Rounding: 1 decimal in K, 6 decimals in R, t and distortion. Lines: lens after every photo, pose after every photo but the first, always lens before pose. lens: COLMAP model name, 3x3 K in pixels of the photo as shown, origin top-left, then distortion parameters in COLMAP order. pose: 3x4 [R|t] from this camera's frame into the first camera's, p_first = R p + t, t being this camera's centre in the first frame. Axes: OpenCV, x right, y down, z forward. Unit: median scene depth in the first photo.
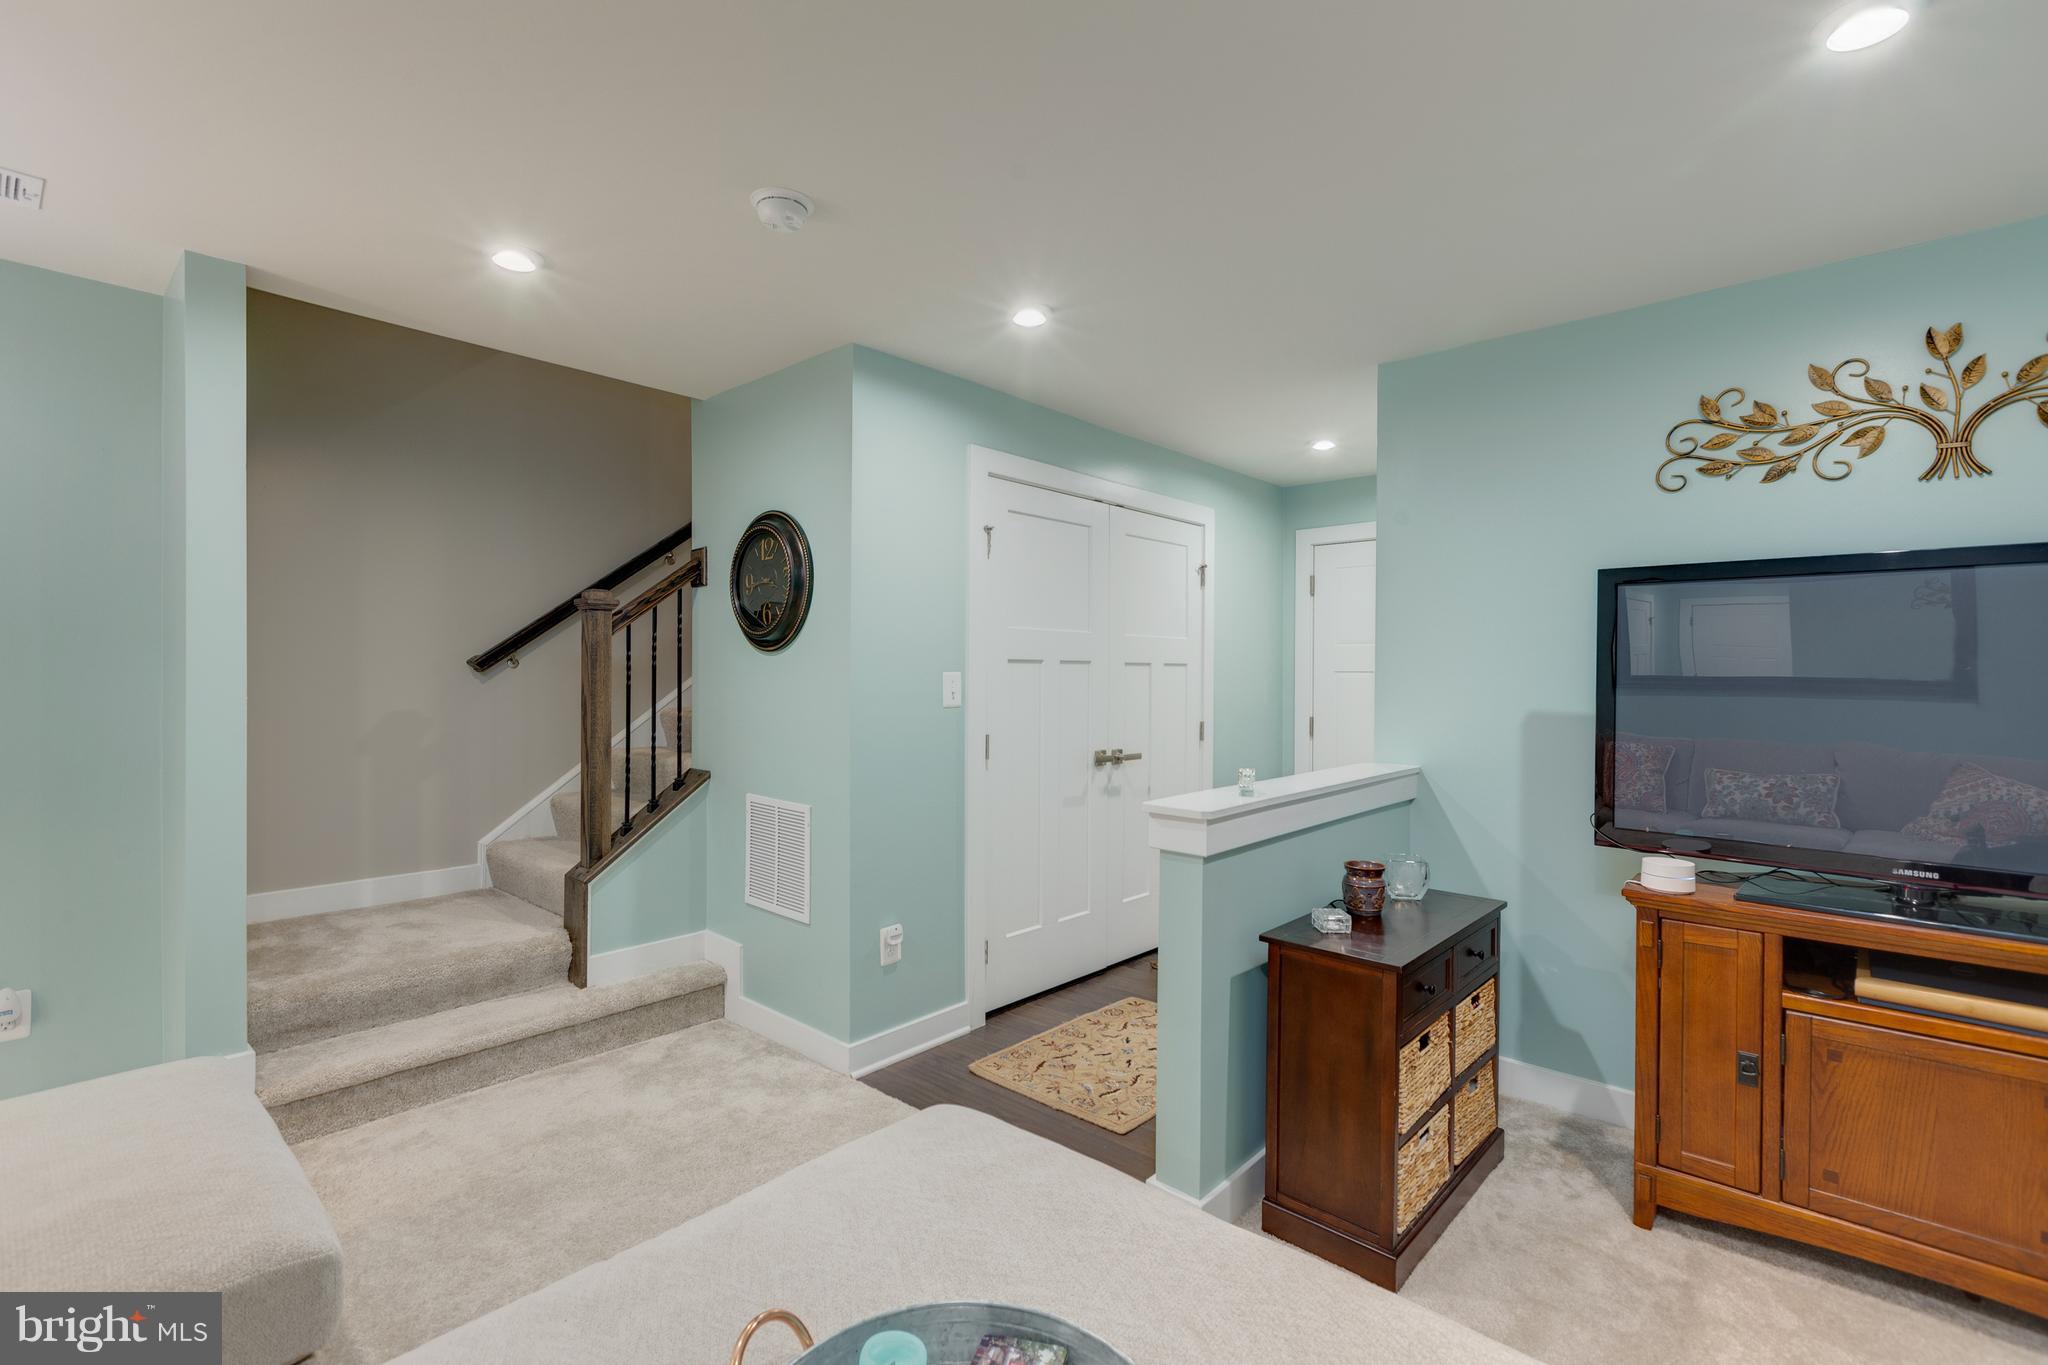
lens RADIAL K [[914.6, 0, 1023.7], [0, 914.6, 673.4], [0, 0, 1]] dist [0.004044, -0.000952]
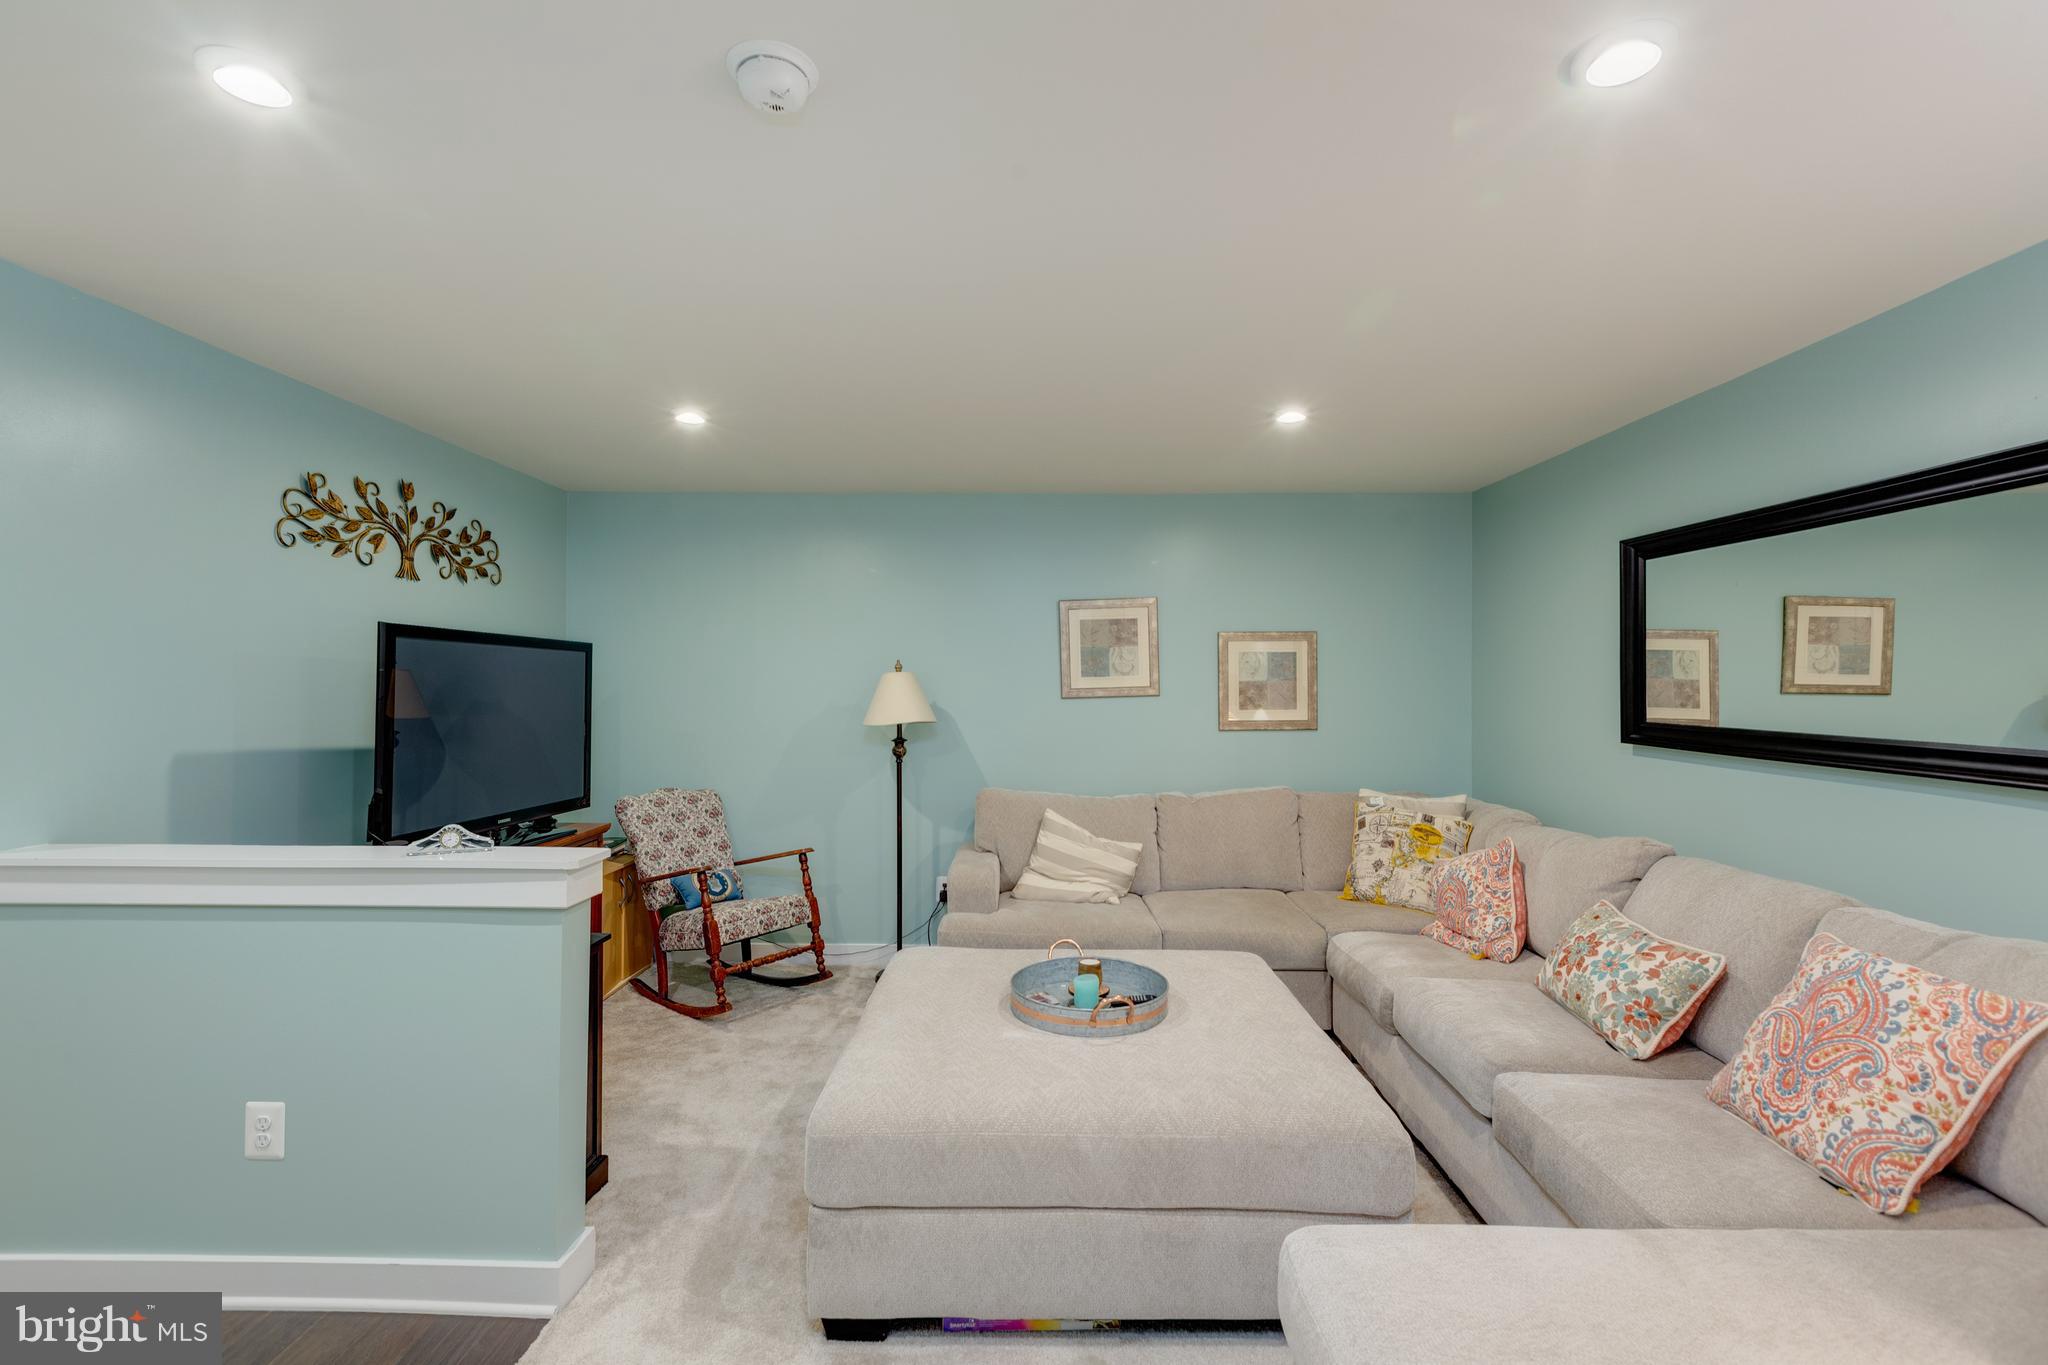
lens RADIAL K [[914.6, 0, 1024.1], [0, 914.6, 684.6], [0, 0, 1]] dist [0.004044, -0.000952]
pose [[-0.648488, 0.002898, 0.761219, -0.818455], [0.008417, 0.999959, 0.003364, -0.024172], [-0.761178, 0.008589, -0.648486, 1.128166]]
